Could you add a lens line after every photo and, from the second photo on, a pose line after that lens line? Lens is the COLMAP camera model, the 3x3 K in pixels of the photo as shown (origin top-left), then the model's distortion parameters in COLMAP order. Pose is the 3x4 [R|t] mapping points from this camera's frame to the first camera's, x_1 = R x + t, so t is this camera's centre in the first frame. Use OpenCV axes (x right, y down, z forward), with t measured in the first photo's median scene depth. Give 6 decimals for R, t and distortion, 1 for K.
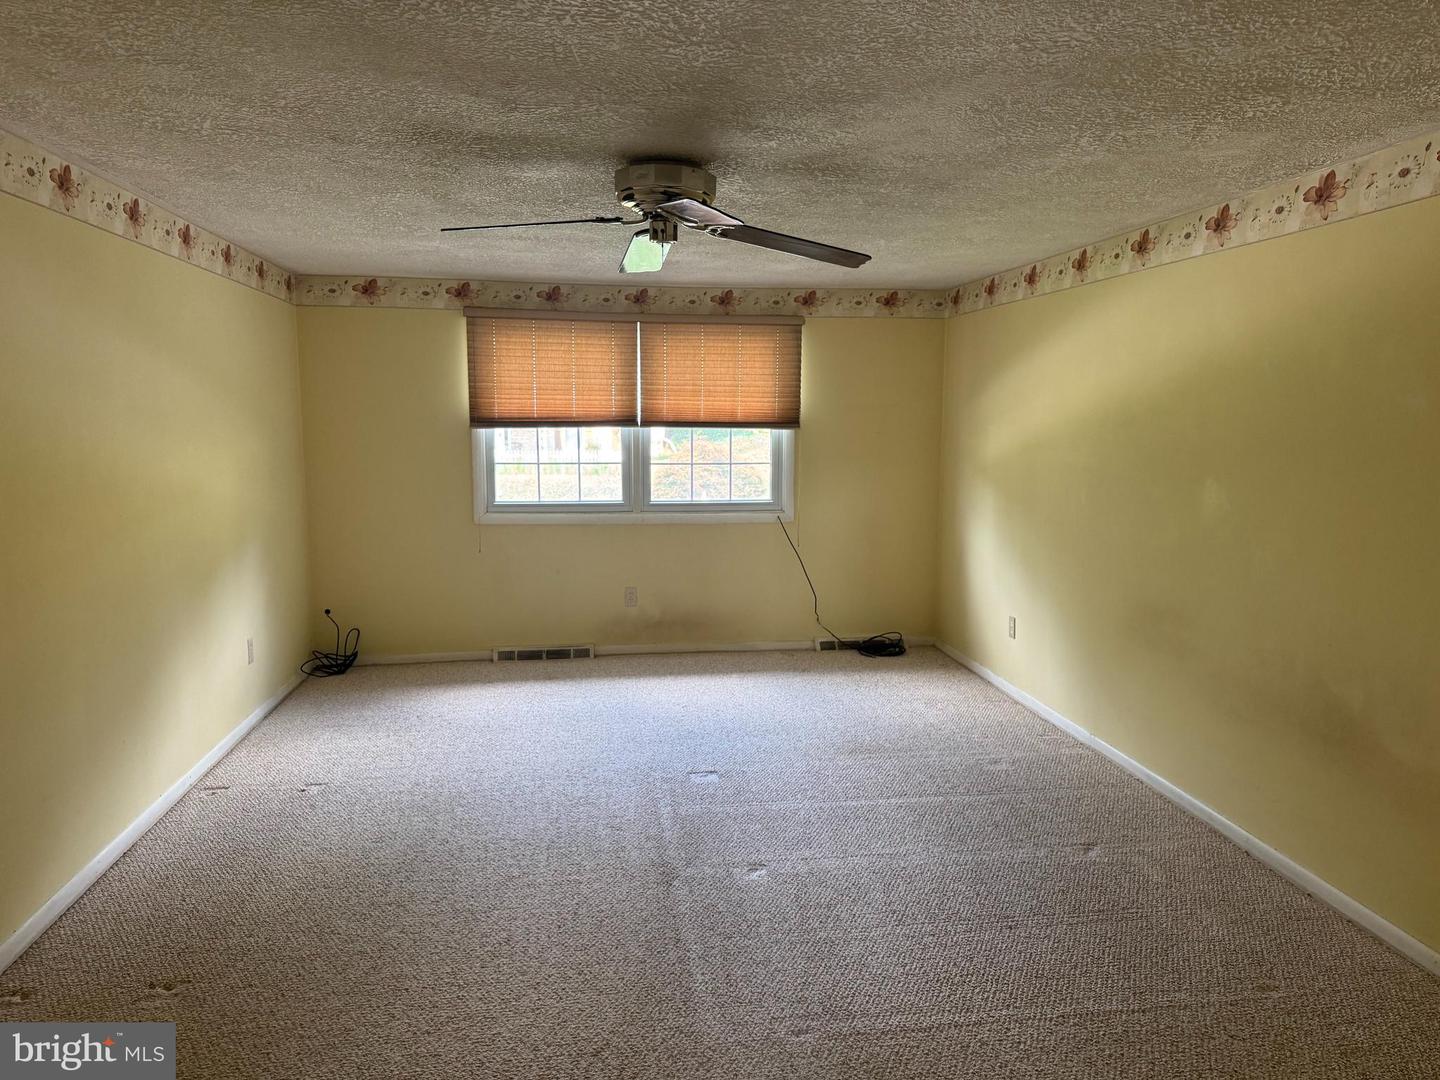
lens RADIAL K [[1022.3, 0, 720.0], [0, 1022.3, 540.0], [0, 0, 1]] dist [0.176920, -0.305486]
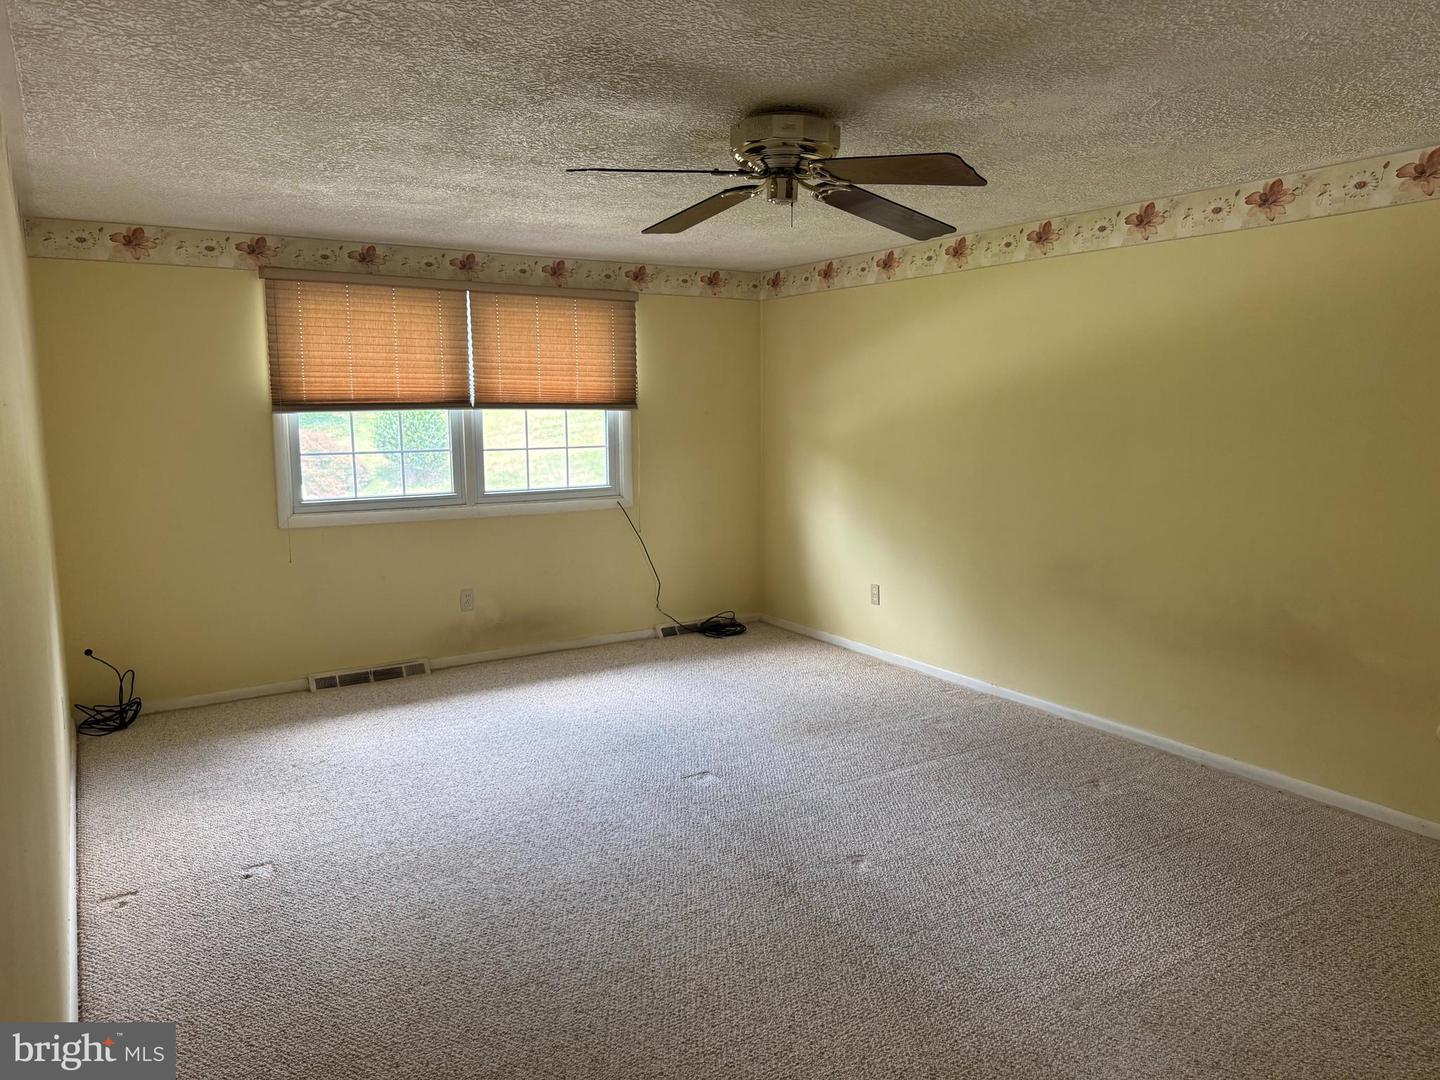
lens RADIAL K [[1022.7, 0, 718.5], [0, 1022.7, 529.9], [0, 0, 1]] dist [0.162365, -0.318323]
pose [[0.912756, -0.060975, 0.403930, -0.253952], [0.059296, 0.998101, 0.016679, -0.007578], [-0.404180, 0.008727, 0.914638, 0.093801]]
